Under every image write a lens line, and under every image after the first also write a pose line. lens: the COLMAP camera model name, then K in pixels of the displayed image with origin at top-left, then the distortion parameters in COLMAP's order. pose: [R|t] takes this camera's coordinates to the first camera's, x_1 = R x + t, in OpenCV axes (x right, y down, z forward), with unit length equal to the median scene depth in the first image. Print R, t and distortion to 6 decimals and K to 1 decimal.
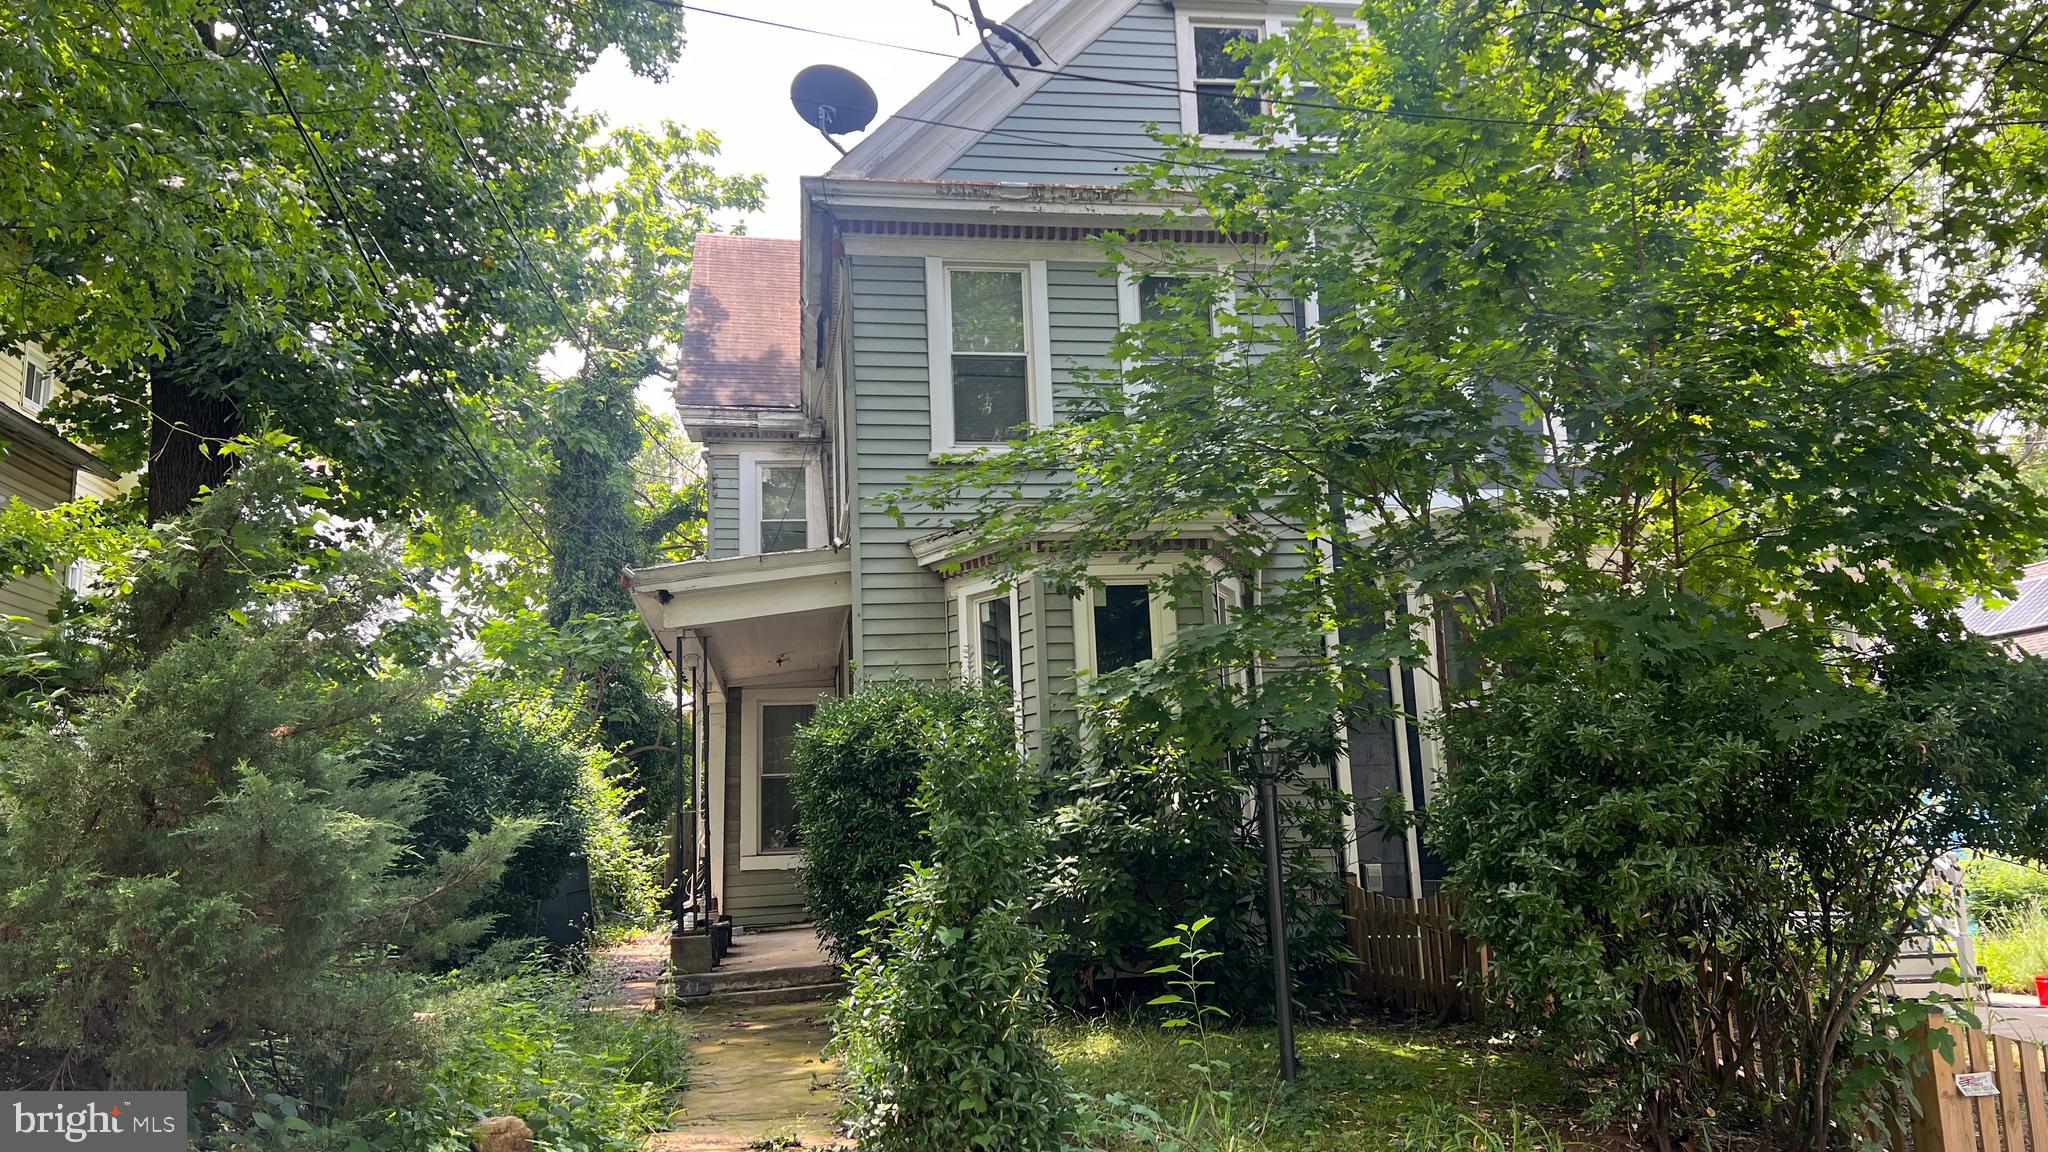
lens RADIAL K [[1544.3, 0, 1038.5], [0, 1544.3, 556.2], [0, 0, 1]] dist [0.055365, -0.065810]
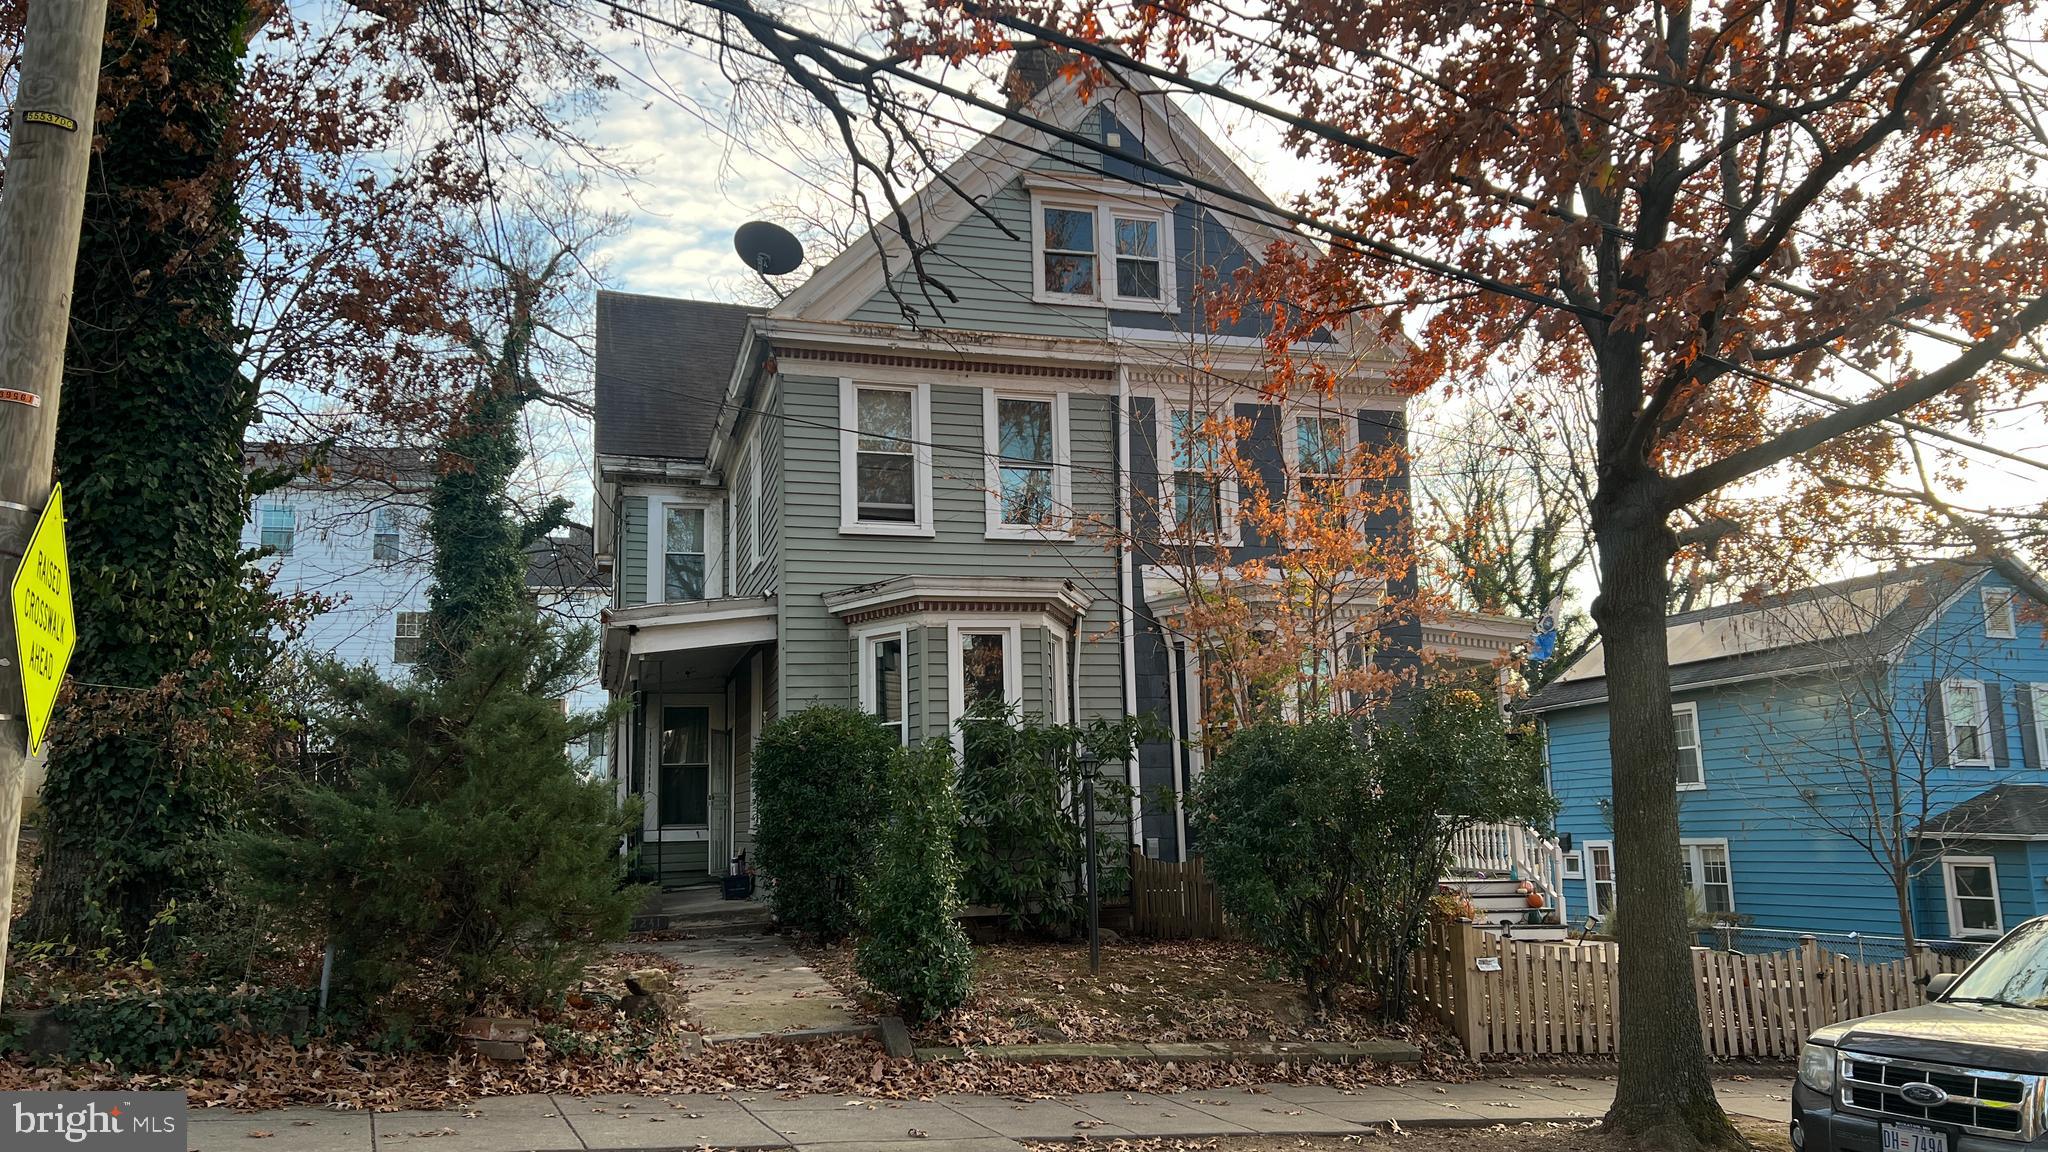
lens RADIAL K [[1544.3, 0, 1055.5], [0, 1544.3, 574.1], [0, 0, 1]] dist [0.055365, -0.065810]
pose [[0.989018, 0.035915, 0.143367, -0.073959], [-0.039069, 0.999051, 0.019246, -0.058356], [-0.142540, -0.024636, 0.989482, -0.339034]]
